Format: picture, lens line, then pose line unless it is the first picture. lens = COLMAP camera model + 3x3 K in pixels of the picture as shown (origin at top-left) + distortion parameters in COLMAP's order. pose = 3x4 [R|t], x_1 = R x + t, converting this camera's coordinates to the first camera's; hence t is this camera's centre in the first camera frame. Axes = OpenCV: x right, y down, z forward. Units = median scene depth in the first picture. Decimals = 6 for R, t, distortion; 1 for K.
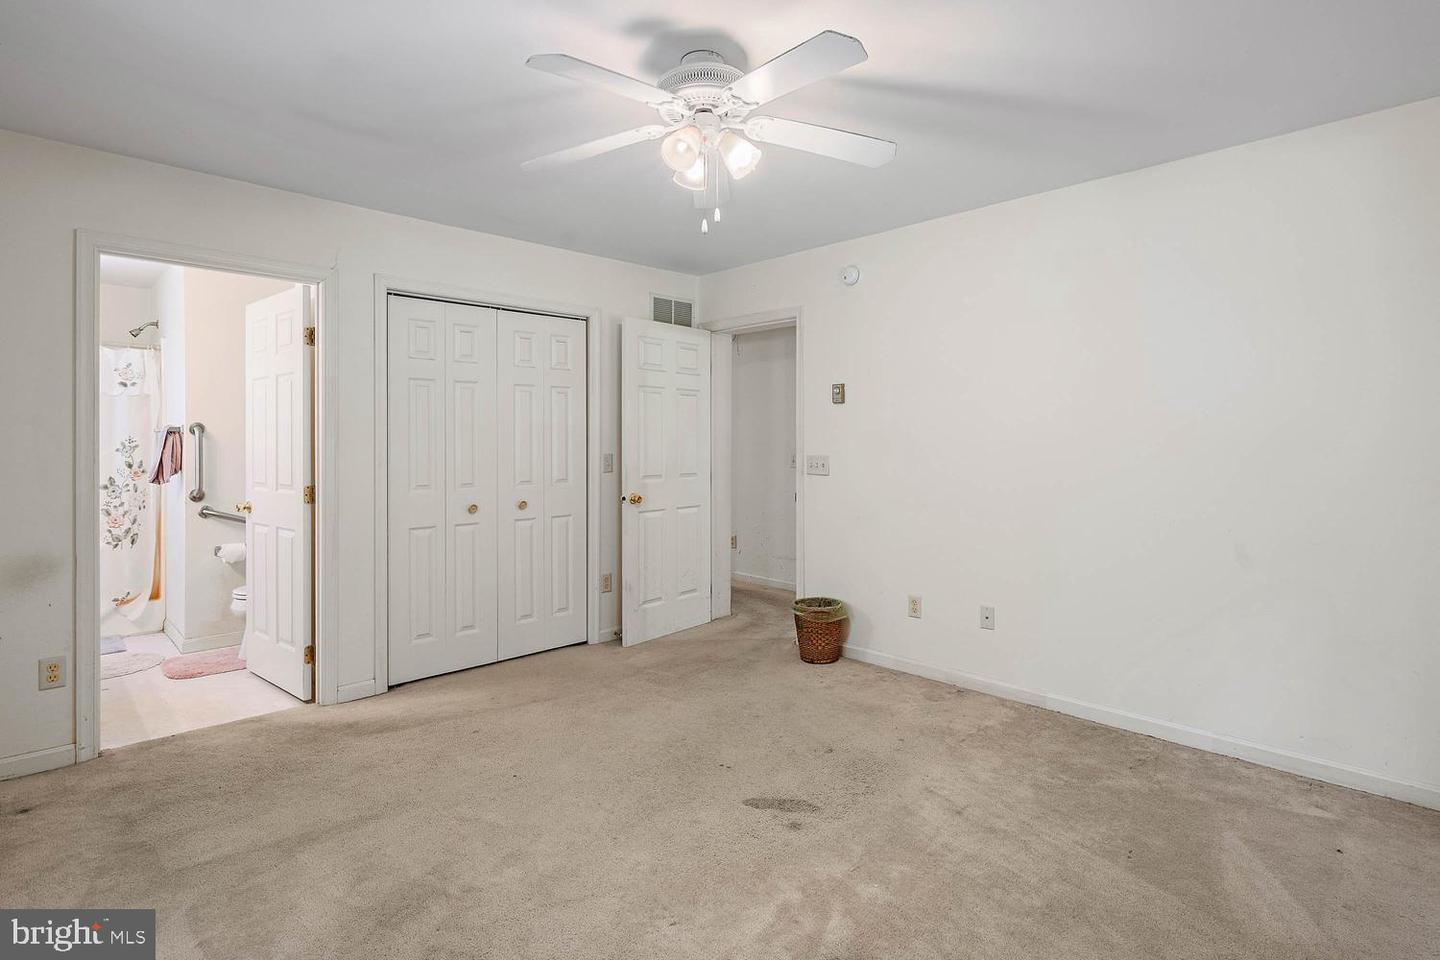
lens RADIAL K [[728.5, 0, 734.7], [0, 728.5, 441.4], [0, 0, 1]] dist [0.002853, 0.000196]
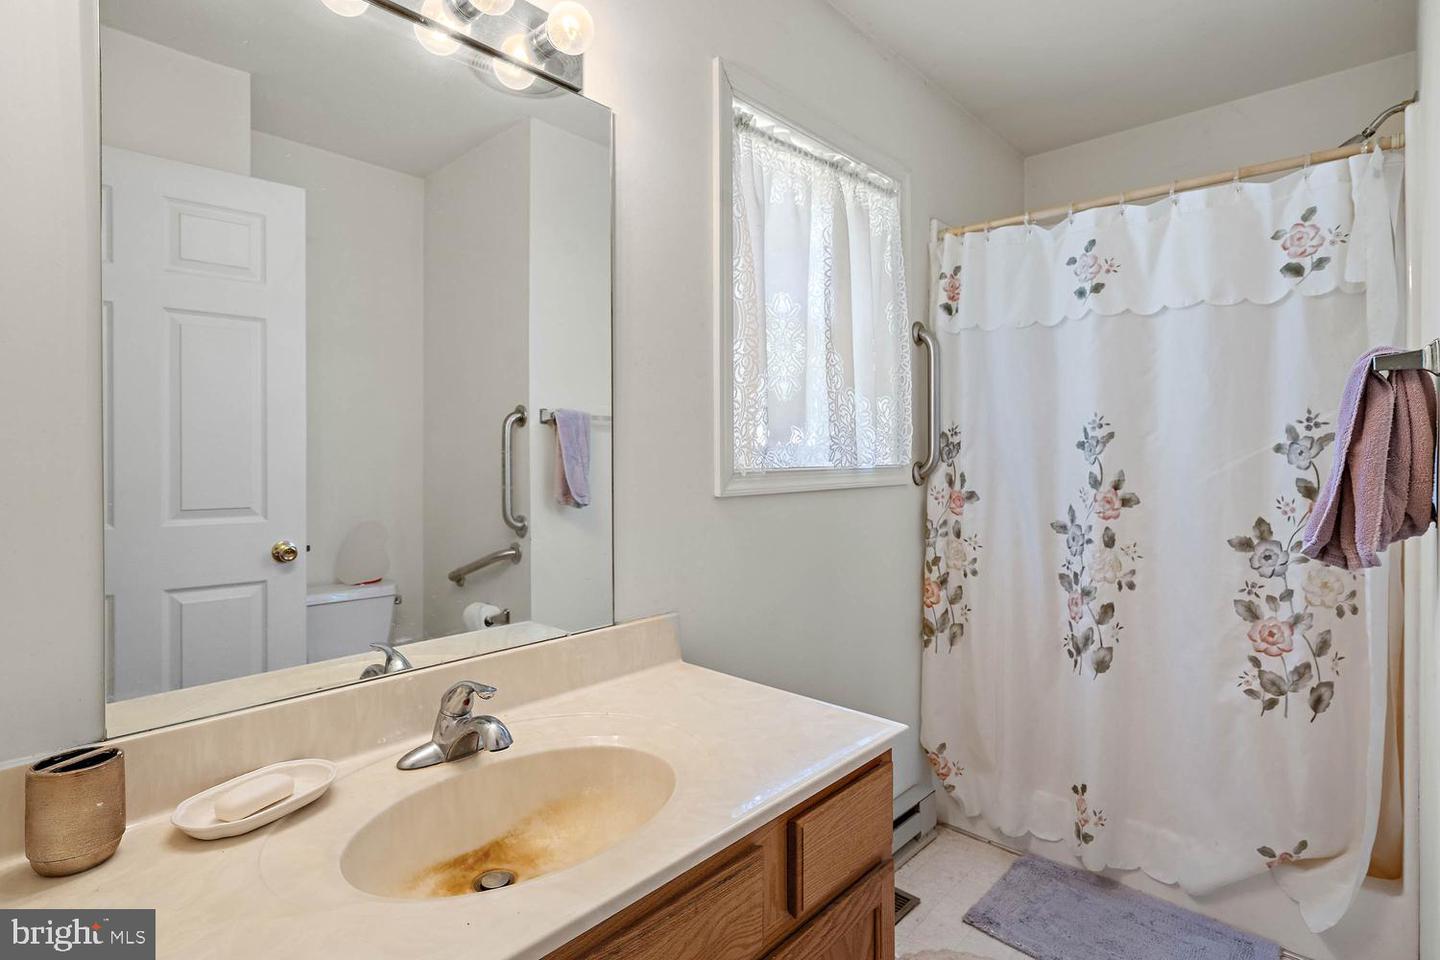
lens RADIAL K [[728.5, 0, 732.9], [0, 728.5, 458.4], [0, 0, 1]] dist [0.002853, 0.000196]
pose [[0.062522, 0.005790, -0.998027, -0.488296], [0.003045, 0.999977, 0.005992, 0.014057], [0.998039, -0.003413, 0.062503, 0.696216]]
